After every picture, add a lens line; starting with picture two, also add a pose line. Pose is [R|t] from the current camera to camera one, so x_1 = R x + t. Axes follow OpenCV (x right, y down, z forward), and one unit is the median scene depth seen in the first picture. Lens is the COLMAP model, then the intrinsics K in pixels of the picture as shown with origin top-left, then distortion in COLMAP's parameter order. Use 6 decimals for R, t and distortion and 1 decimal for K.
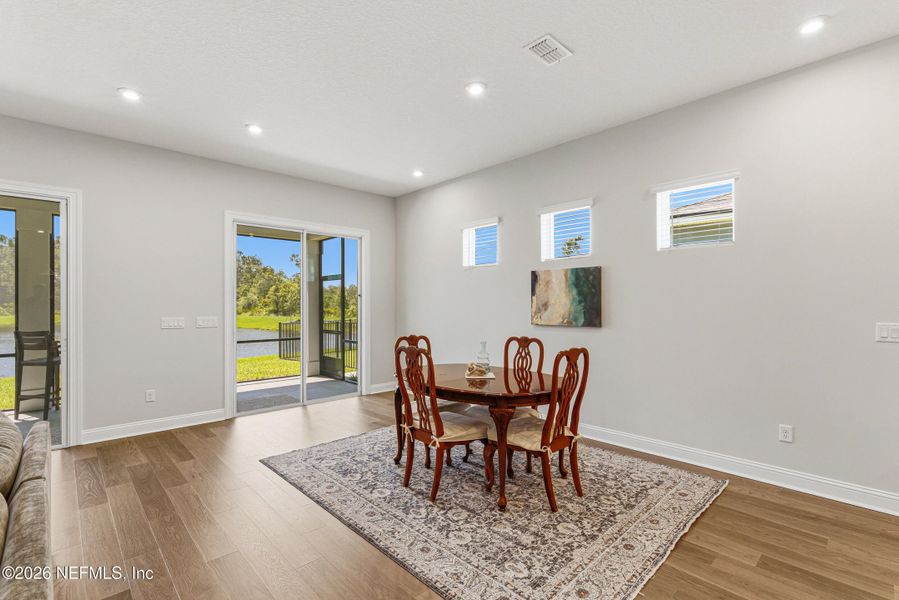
lens RADIAL K [[408.7, 0, 450.1], [0, 408.7, 305.7], [0, 0, 1]] dist [-0.001870, 0.000439]
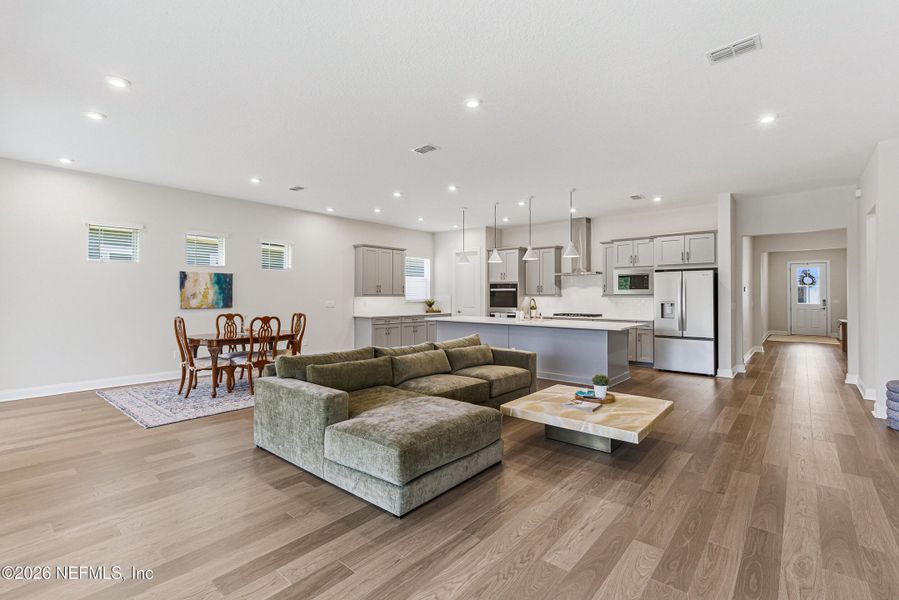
lens RADIAL K [[408.7, 0, 451.7], [0, 408.7, 291.7], [0, 0, 1]] dist [-0.001870, 0.000439]
pose [[-0.105463, 0.013614, 0.994330, -1.568200], [-0.000554, 0.999905, -0.013749, 0.007039], [-0.994423, -0.002001, -0.105446, 0.245566]]
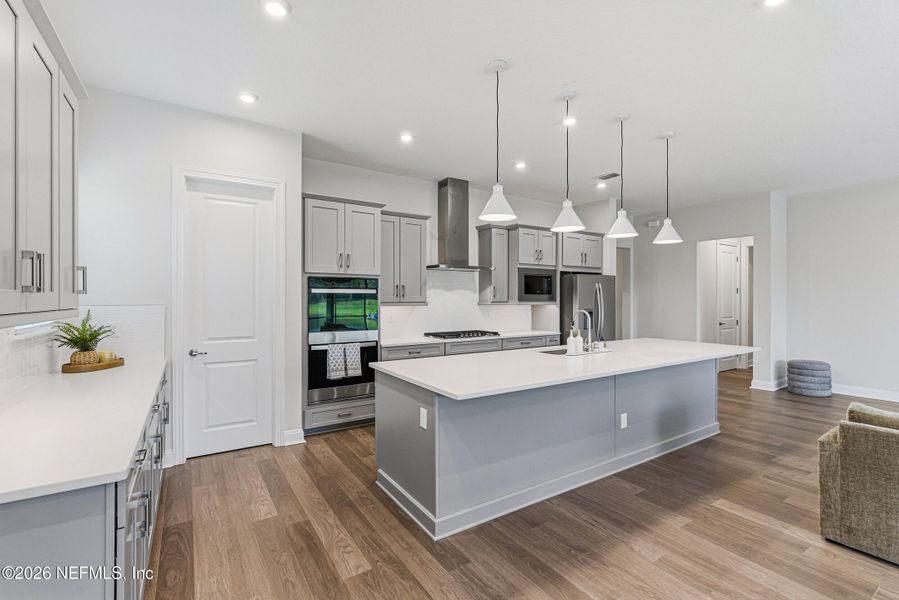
lens RADIAL K [[408.7, 0, 451.8], [0, 408.7, 296.6], [0, 0, 1]] dist [-0.001870, 0.000439]
pose [[-0.985273, 0.001498, 0.170982, 0.423585], [0.001646, 0.999998, 0.000722, -0.025855], [-0.170981, 0.000992, -0.985274, 0.729296]]
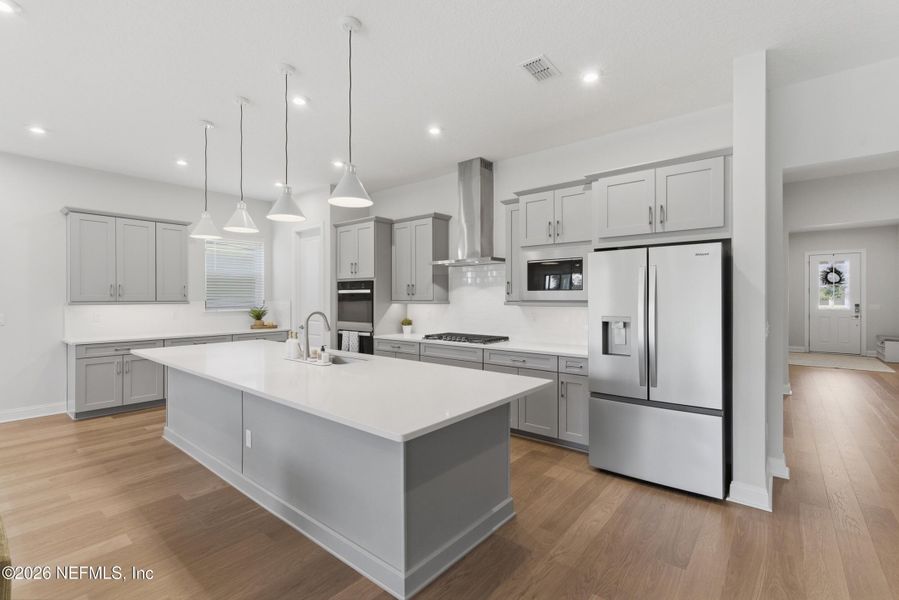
lens RADIAL K [[408.7, 0, 448.3], [0, 408.7, 298.8], [0, 0, 1]] dist [-0.001870, 0.000439]
pose [[-0.125081, 0.001238, 0.992146, -0.596875], [0.002318, 0.999997, -0.000956, -0.012043], [-0.992144, 0.002181, -0.125084, -0.488378]]
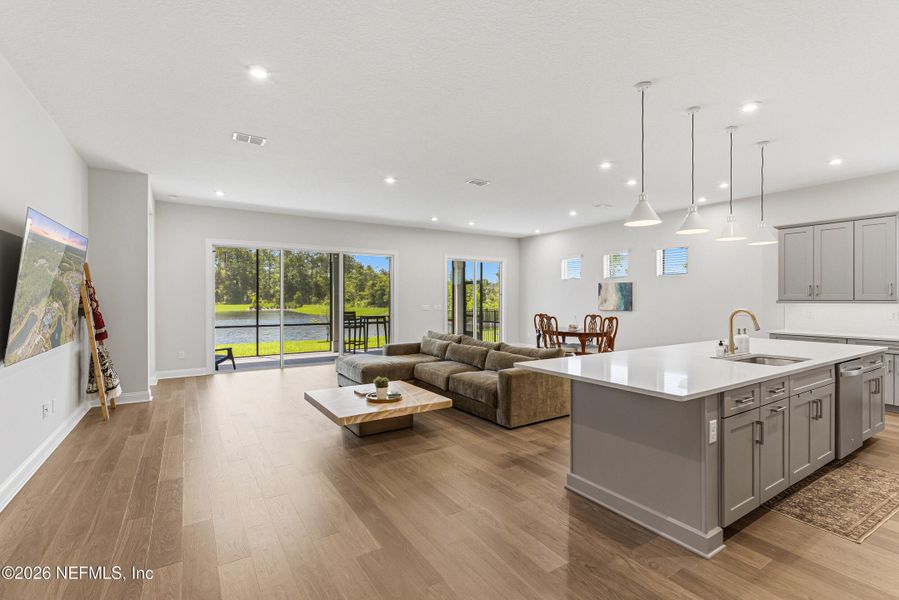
lens RADIAL K [[408.7, 0, 449.2], [0, 408.7, 298.1], [0, 0, 1]] dist [-0.001870, 0.000439]
pose [[0.983262, 0.003228, -0.182167, -0.182700], [-0.003498, 0.999993, -0.001163, -0.008341], [0.182162, 0.001781, 0.983267, -1.300078]]
